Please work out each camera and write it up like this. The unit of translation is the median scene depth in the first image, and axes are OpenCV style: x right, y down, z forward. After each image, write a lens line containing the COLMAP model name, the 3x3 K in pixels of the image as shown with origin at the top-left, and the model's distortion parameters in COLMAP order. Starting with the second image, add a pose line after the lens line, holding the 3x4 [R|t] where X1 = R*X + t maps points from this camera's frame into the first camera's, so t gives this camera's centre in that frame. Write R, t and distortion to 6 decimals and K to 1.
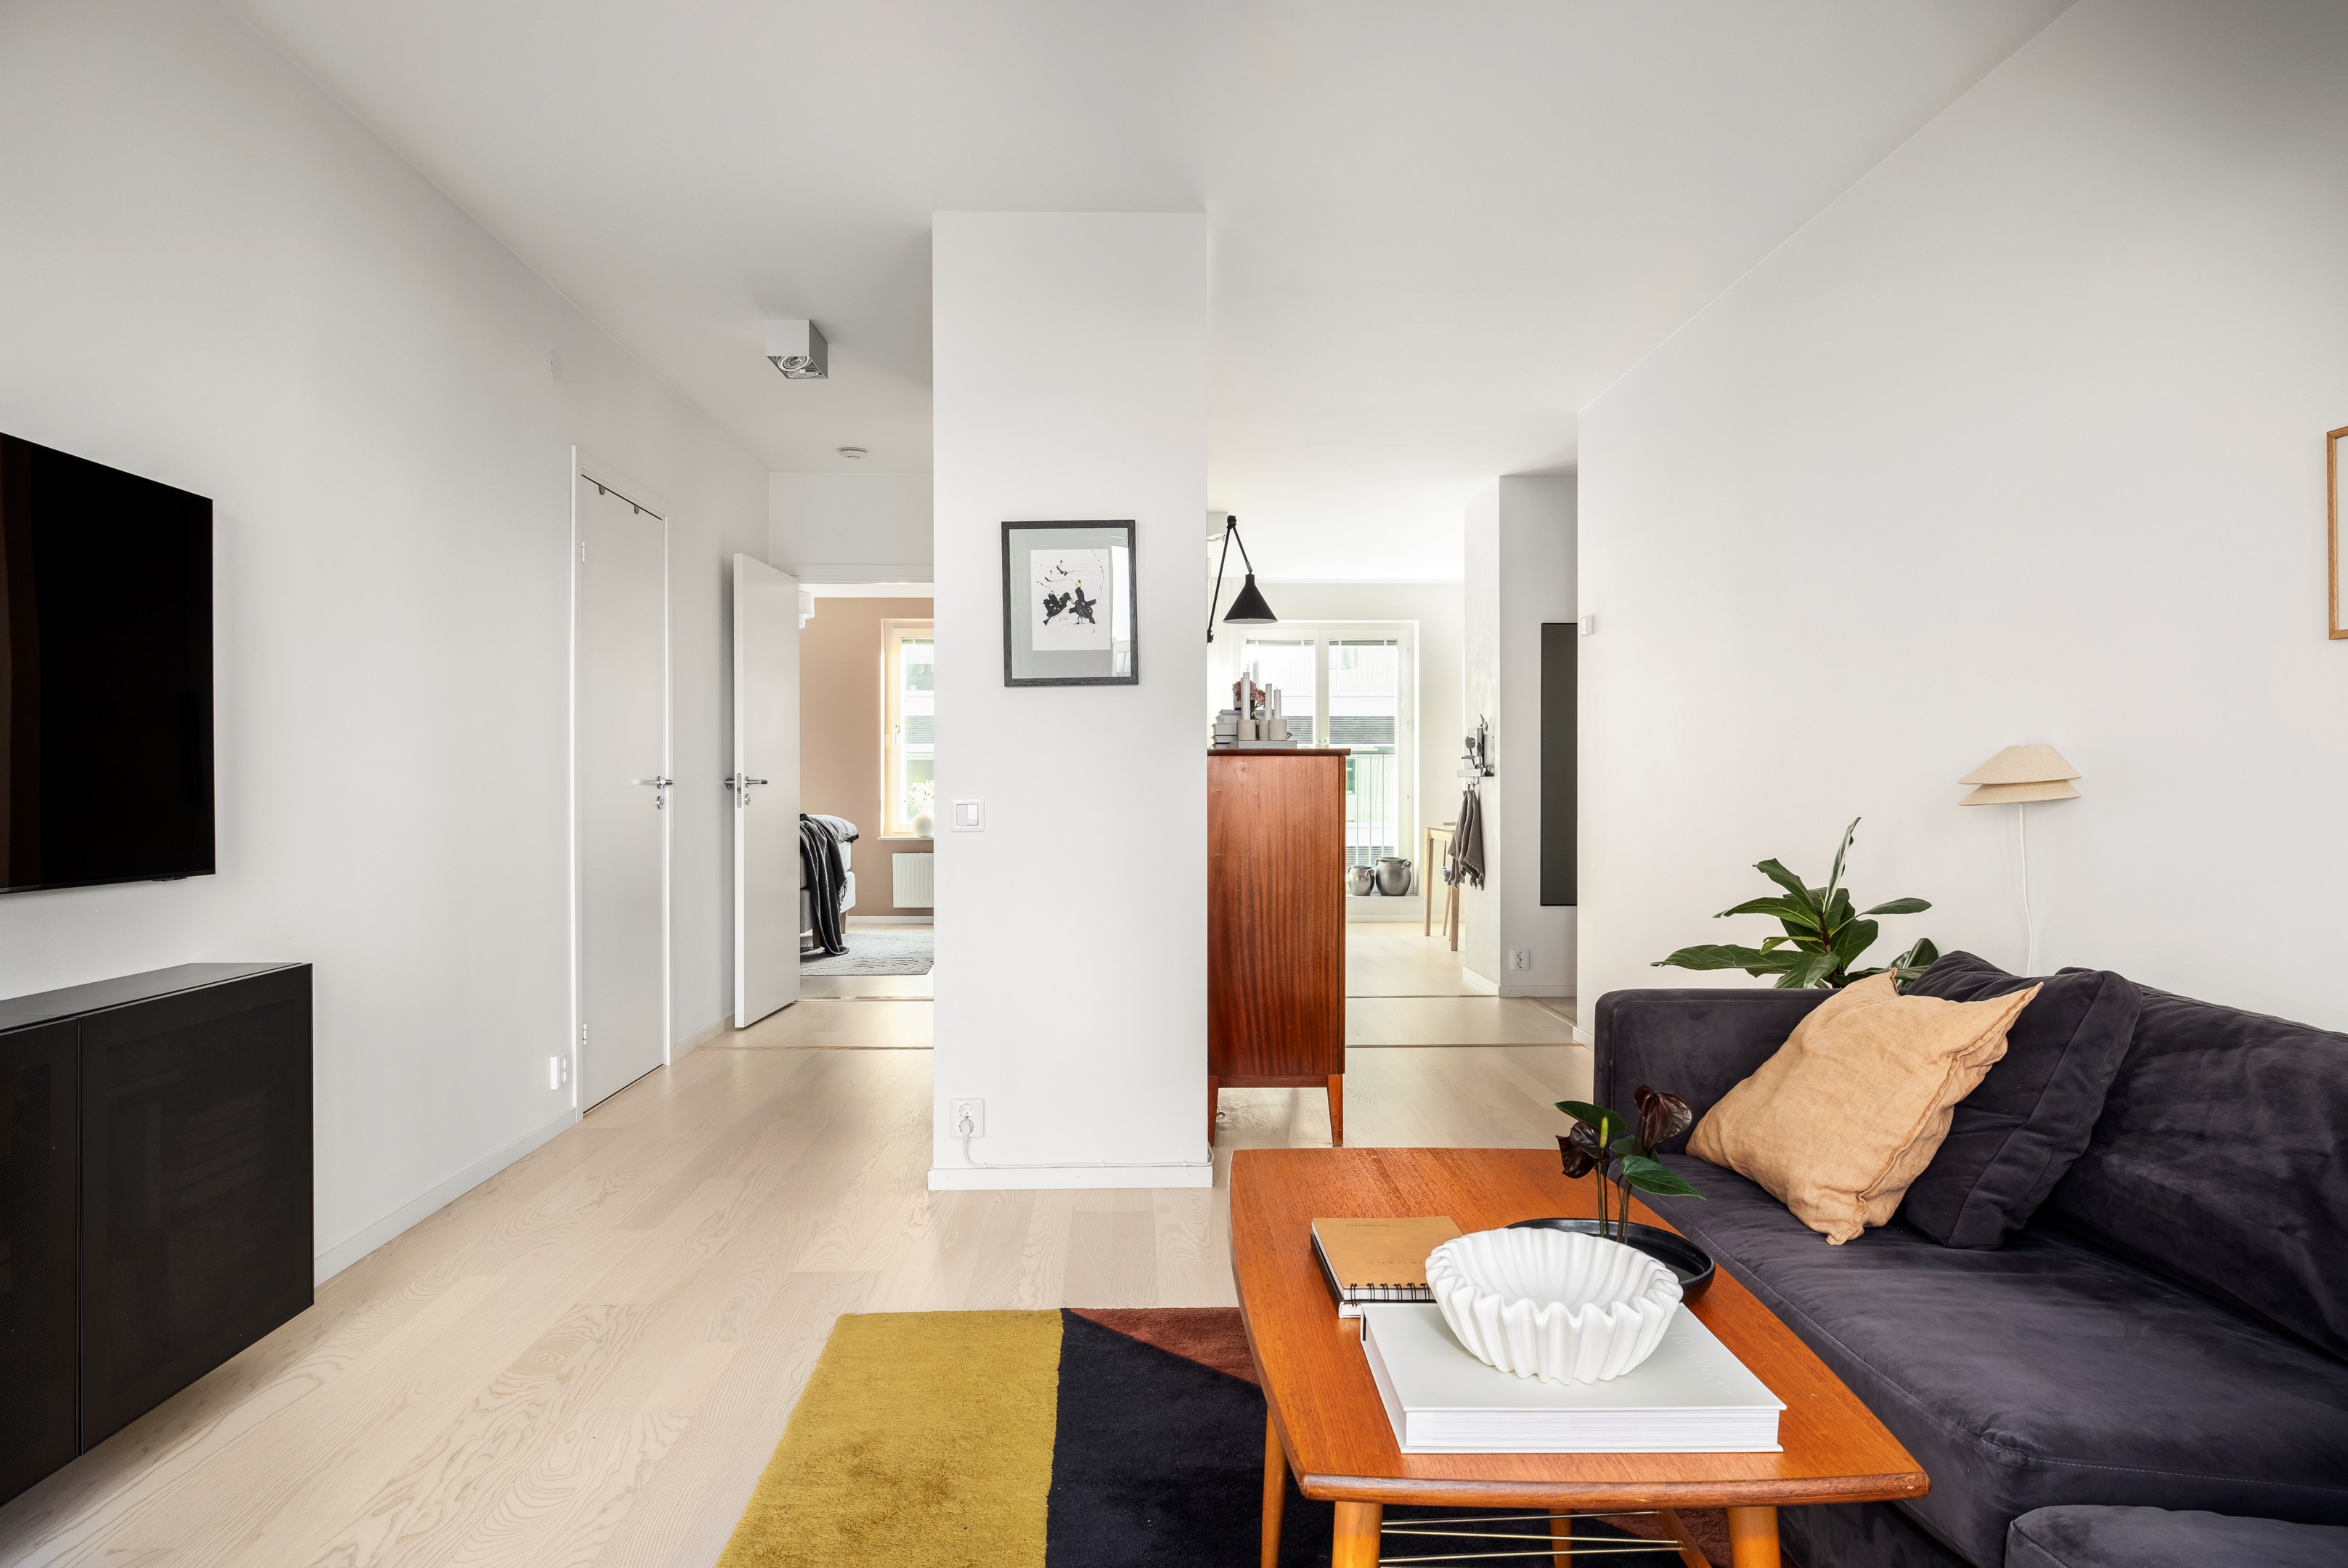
lens RADIAL K [[1420.0, 0, 1152.4], [0, 1420.0, 775.6], [0, 0, 1]] dist [-0.001557, -0.000079]
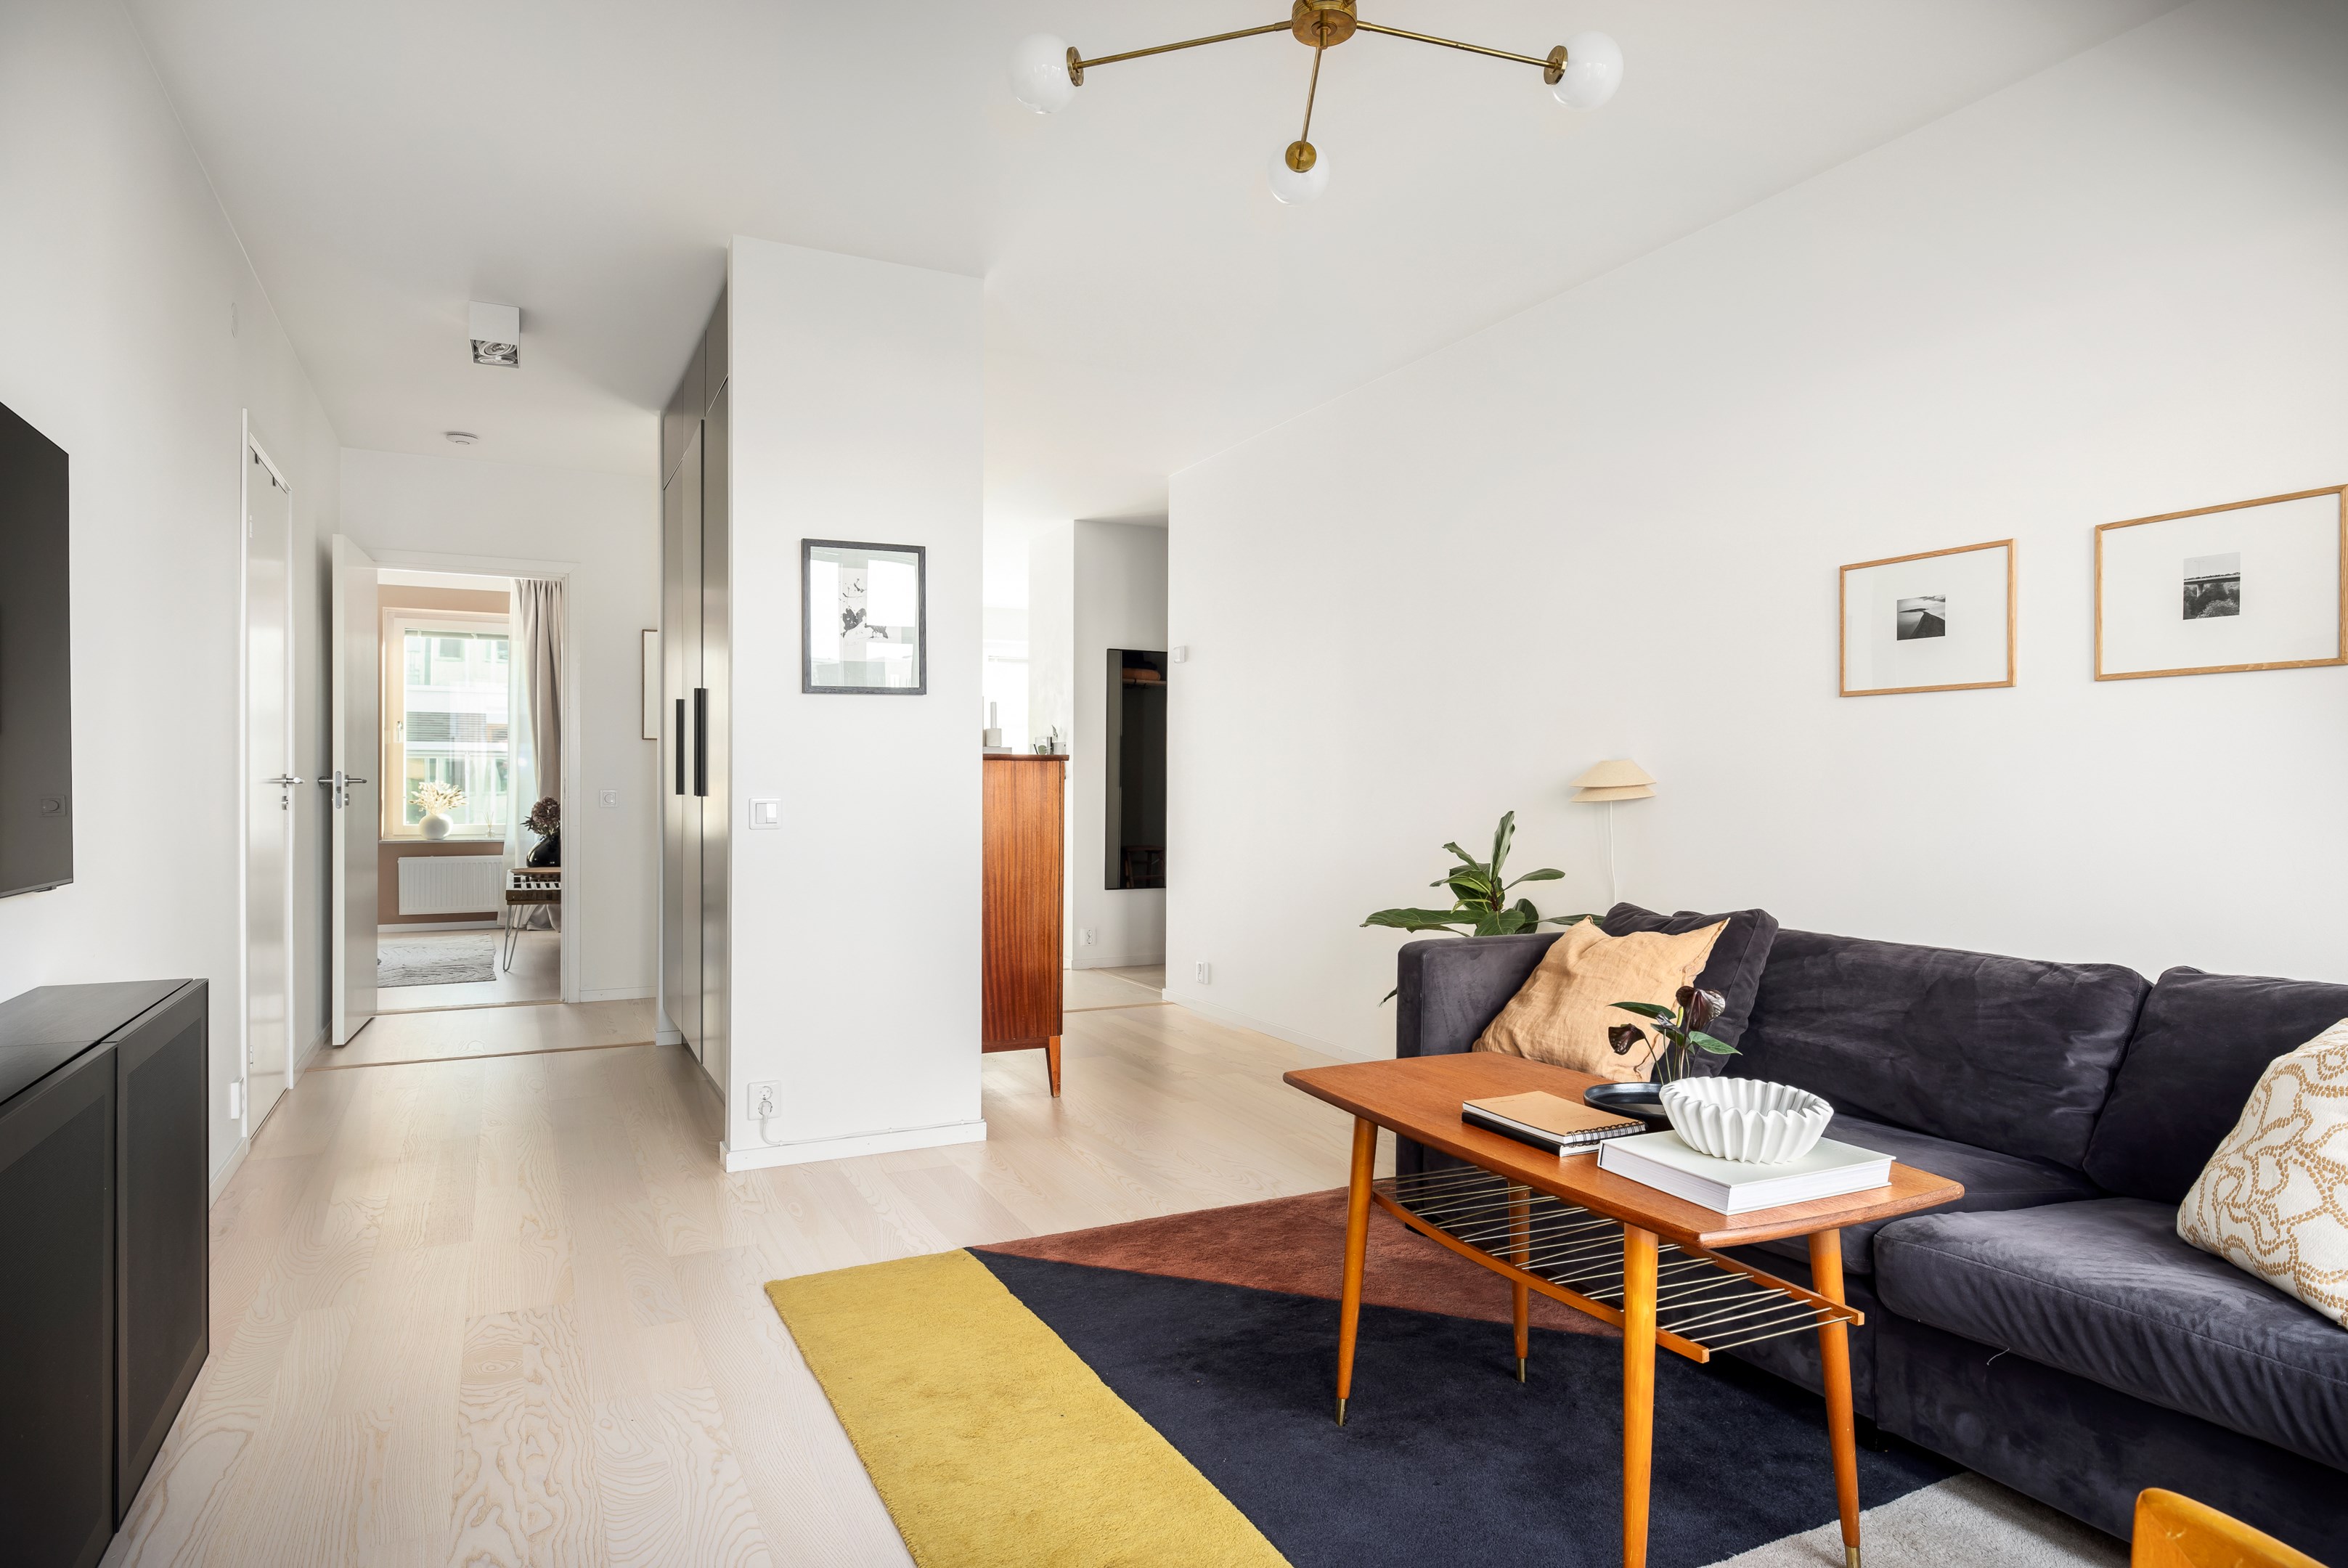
lens RADIAL K [[1320.0, 0, 1158.5], [0, 1320.0, 784.4], [0, 0, 1]] dist [0.000334, -0.001347]
pose [[0.908203, 0.004242, 0.418508, -0.342796], [-0.006200, 0.999975, 0.003319, 0.001299], [-0.418484, -0.005609, 0.908207, -0.017347]]
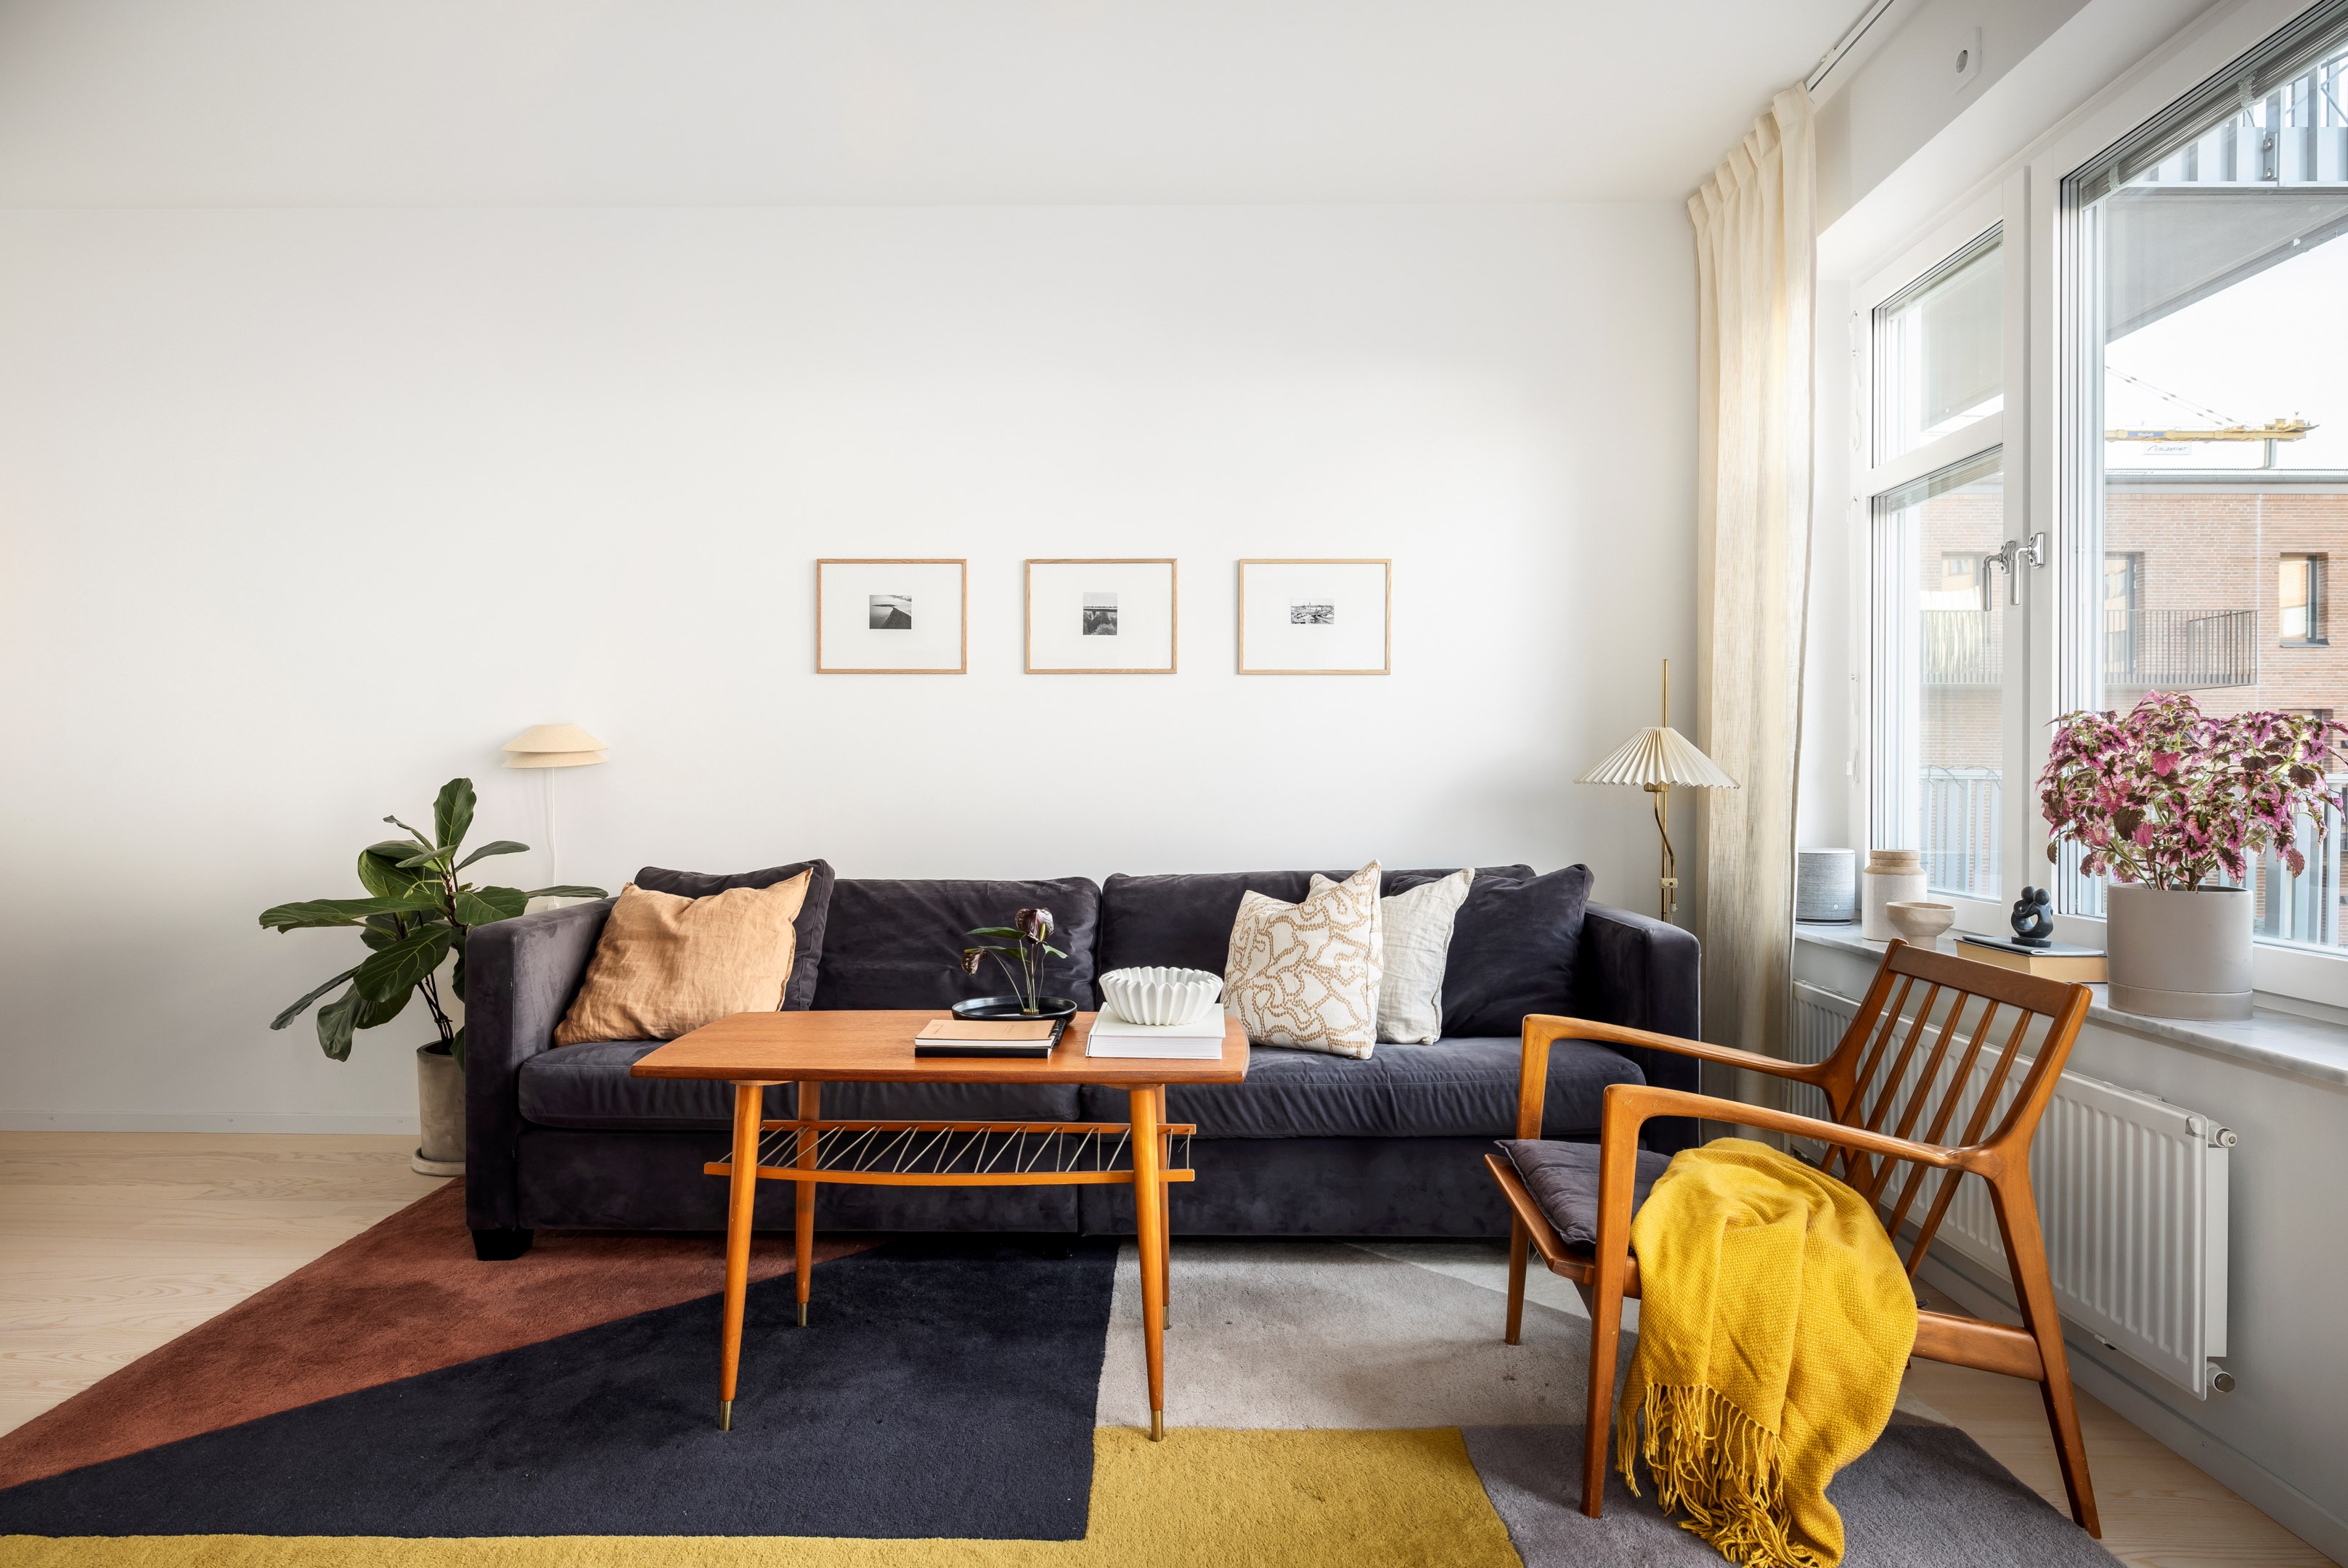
lens RADIAL K [[1320.0, 0, 1158.5], [0, 1320.0, 784.4], [0, 0, 1]] dist [0.000334, -0.001347]
pose [[0.046567, -0.007457, 0.998887, -0.596582], [-0.005607, 0.999954, 0.007726, 0.021670], [-0.998899, -0.005960, 0.046523, 0.343601]]
